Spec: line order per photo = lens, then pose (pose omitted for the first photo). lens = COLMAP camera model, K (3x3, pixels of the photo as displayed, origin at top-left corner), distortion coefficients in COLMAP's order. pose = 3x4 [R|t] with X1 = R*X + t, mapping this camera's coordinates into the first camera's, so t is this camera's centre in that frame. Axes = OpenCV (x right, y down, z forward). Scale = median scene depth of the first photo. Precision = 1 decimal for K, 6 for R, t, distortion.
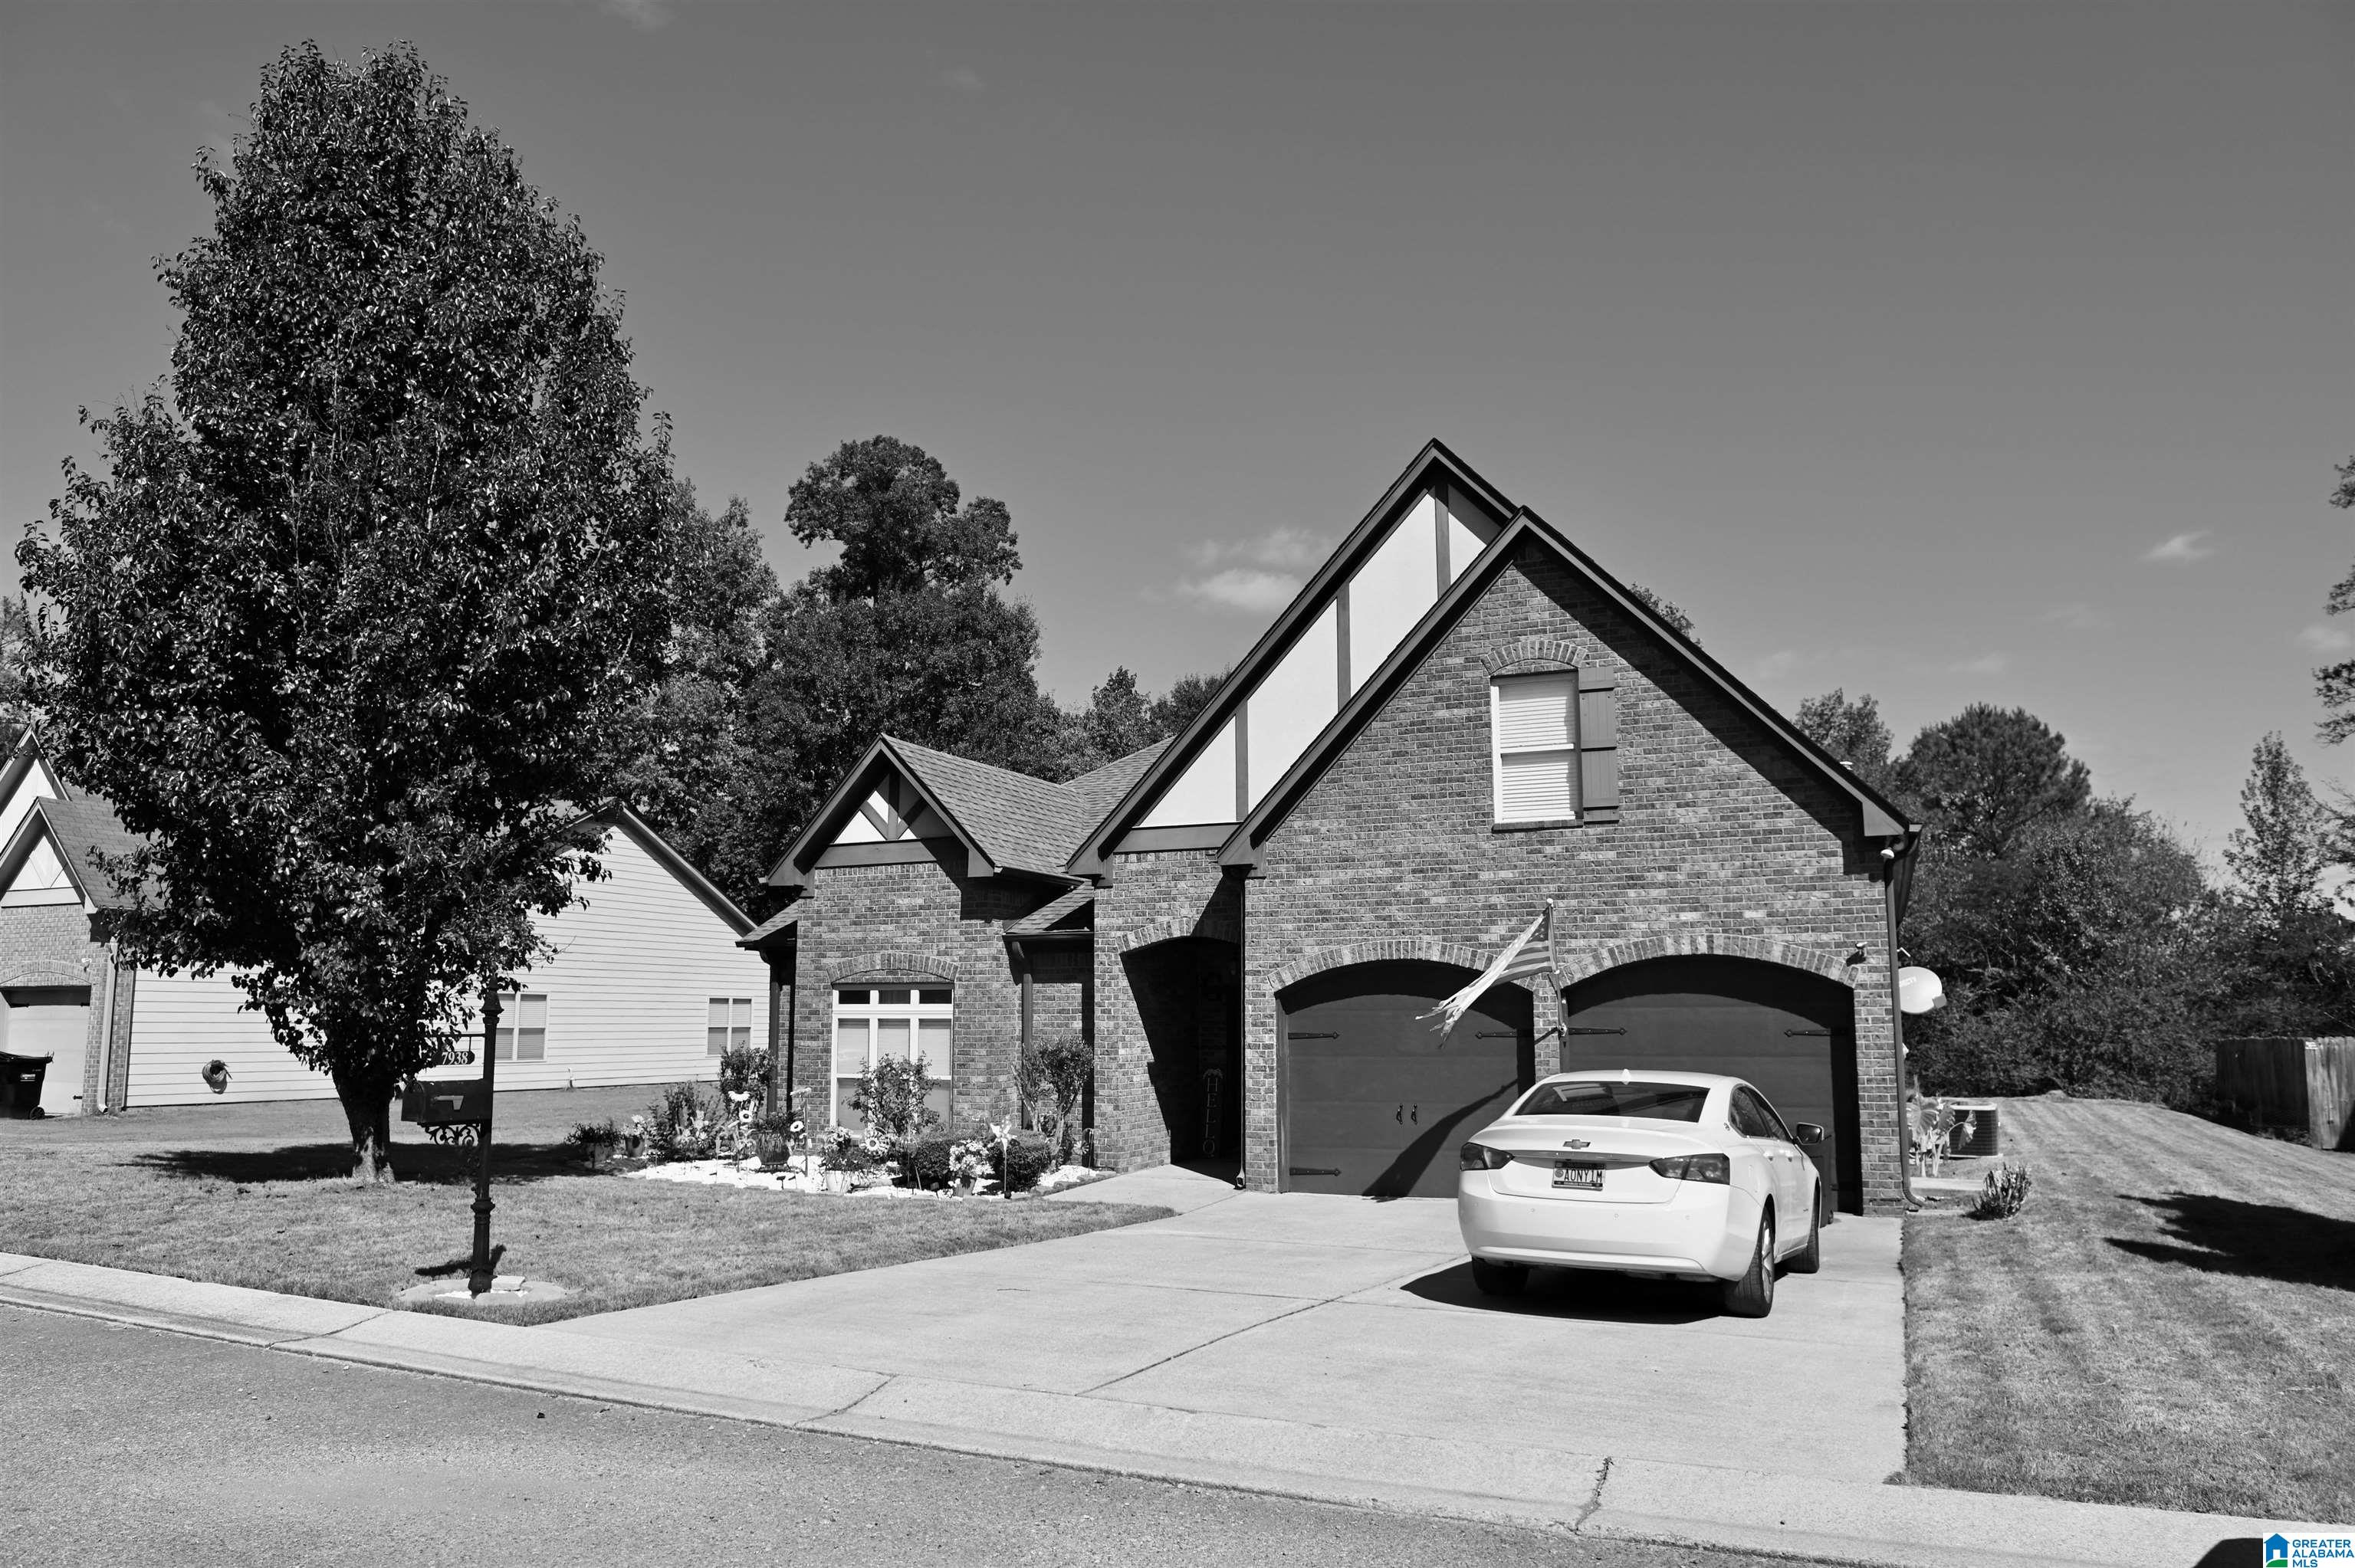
lens RADIAL K [[1620.9, 0, 1186.7], [0, 1620.9, 783.6], [0, 0, 1]] dist [-0.044633, -0.006011]
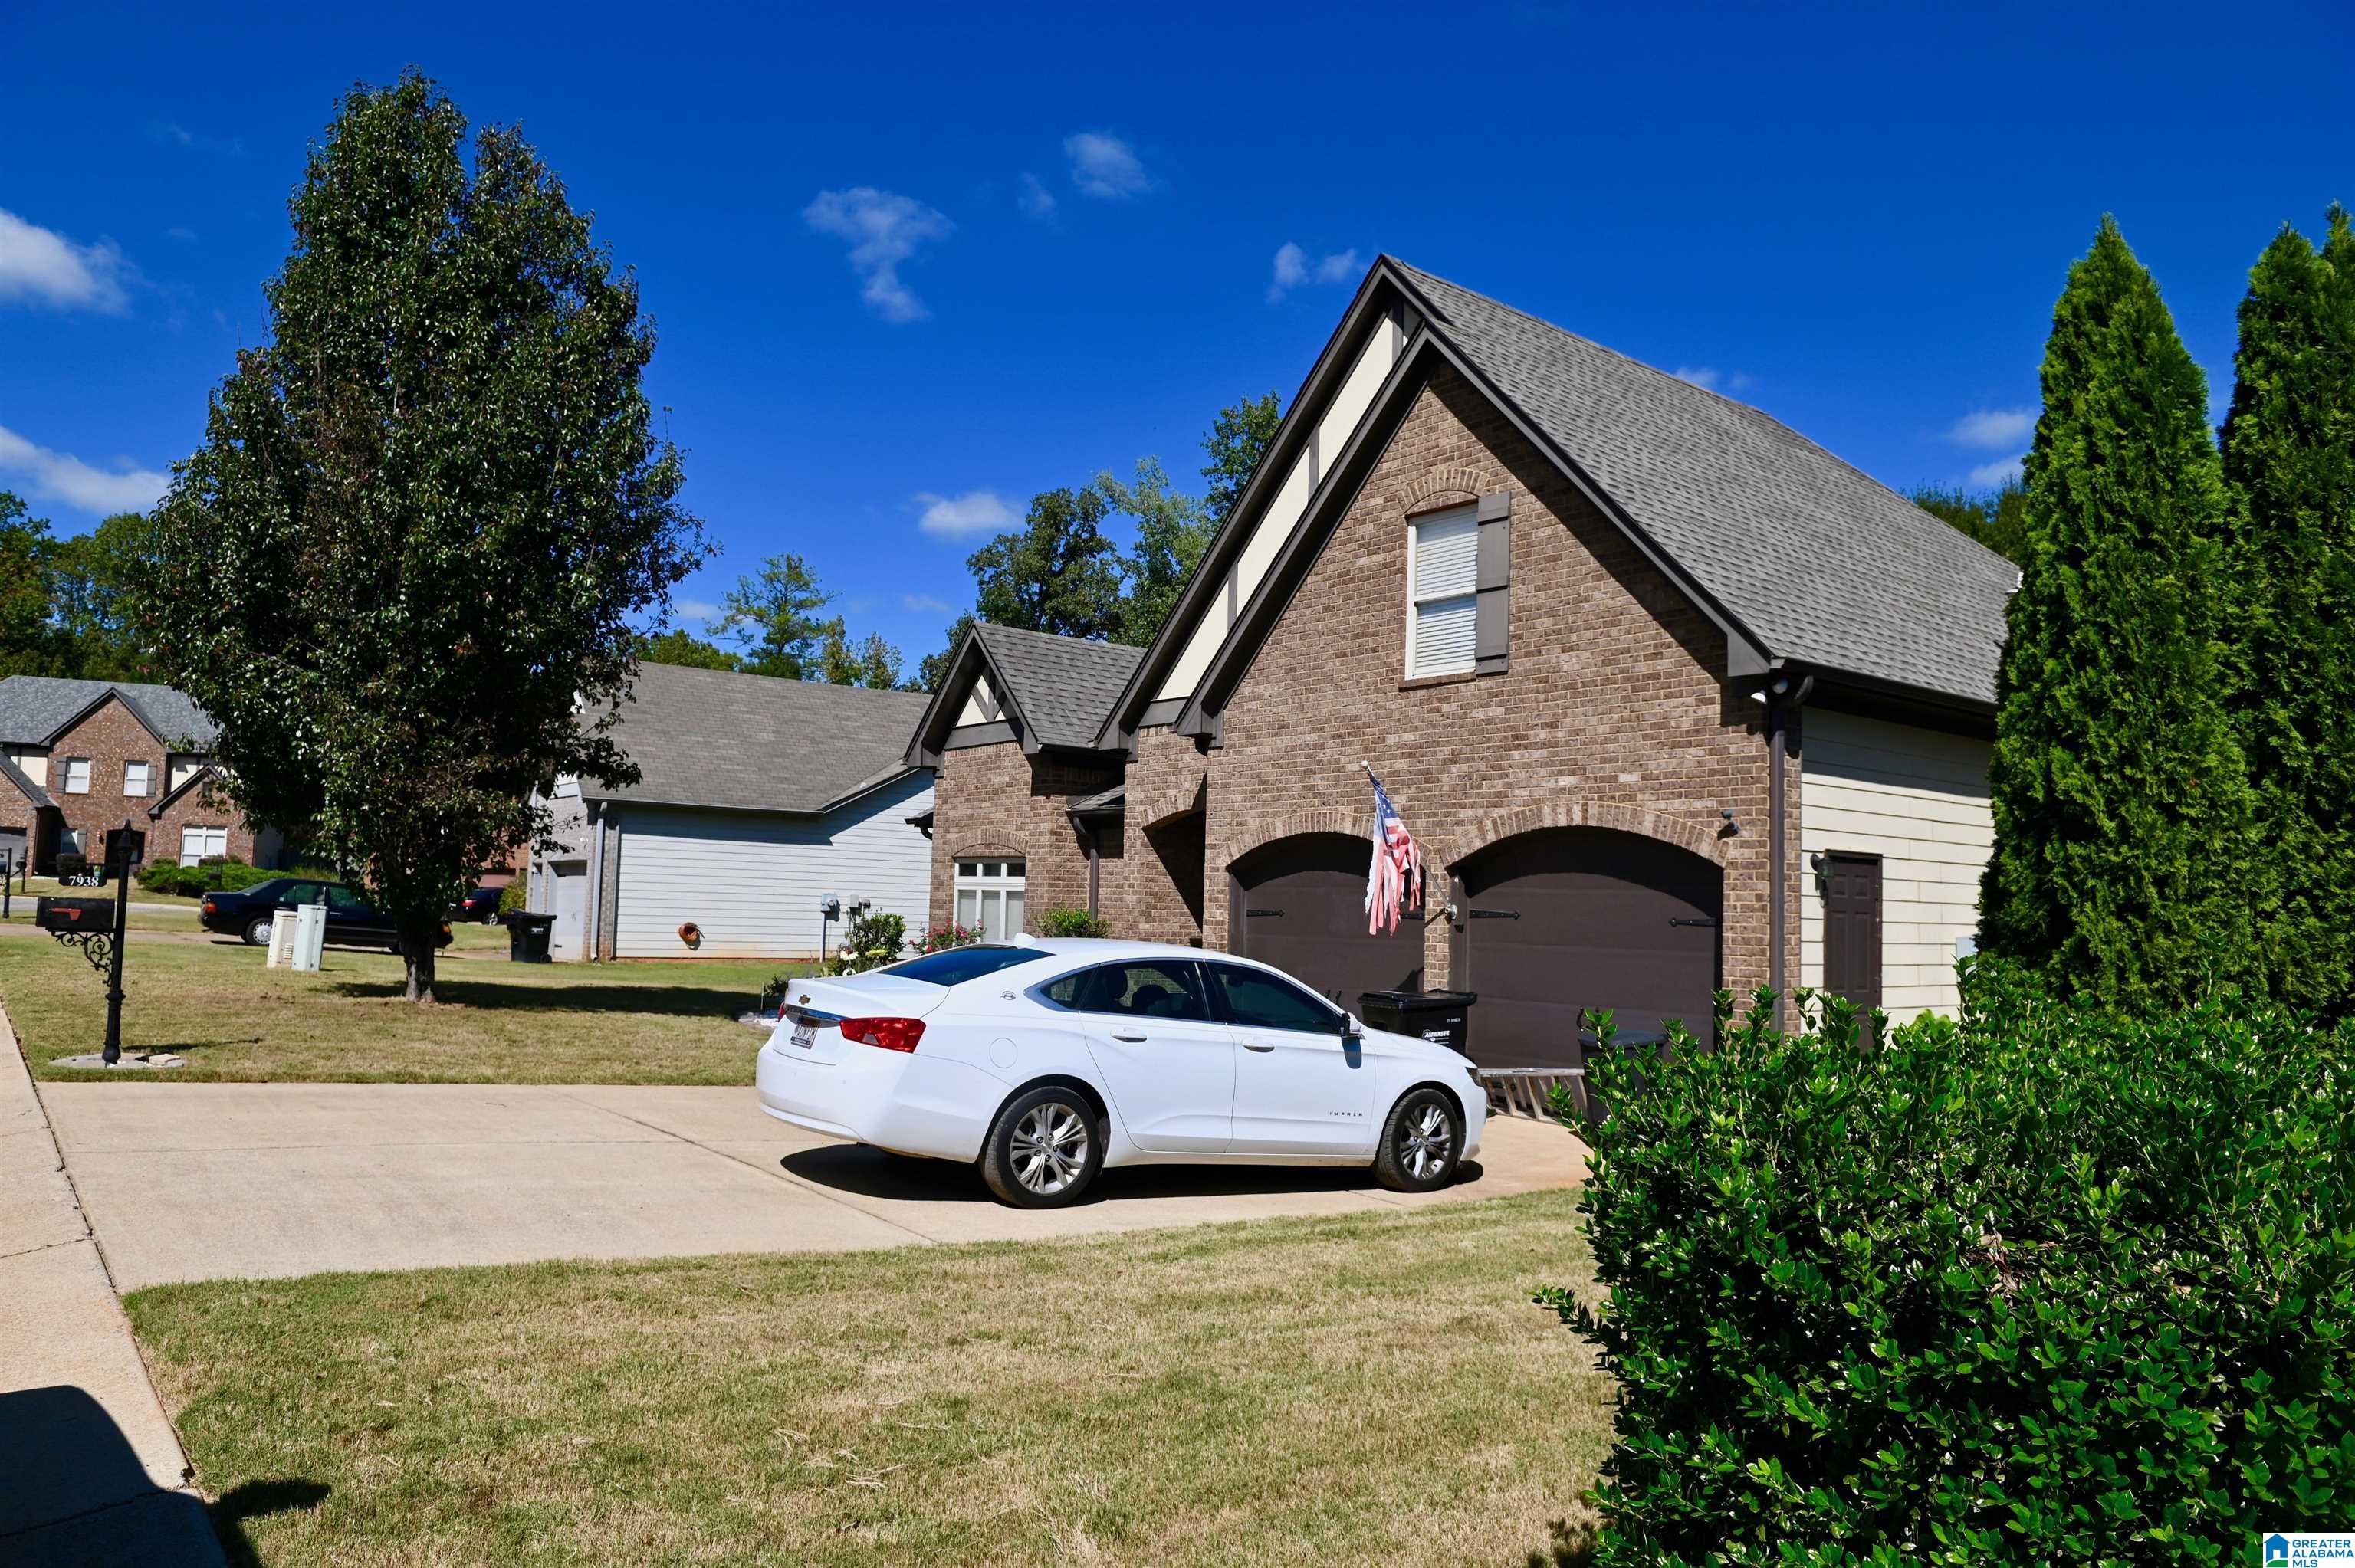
lens RADIAL K [[1620.9, 0, 1130.9], [0, 1620.9, 771.4], [0, 0, 1]] dist [-0.044633, -0.006011]
pose [[0.880394, -0.012215, -0.474086, 0.474508], [0.037617, 0.998317, 0.044133, 0.029218], [0.472749, -0.056688, 0.879372, 0.139667]]
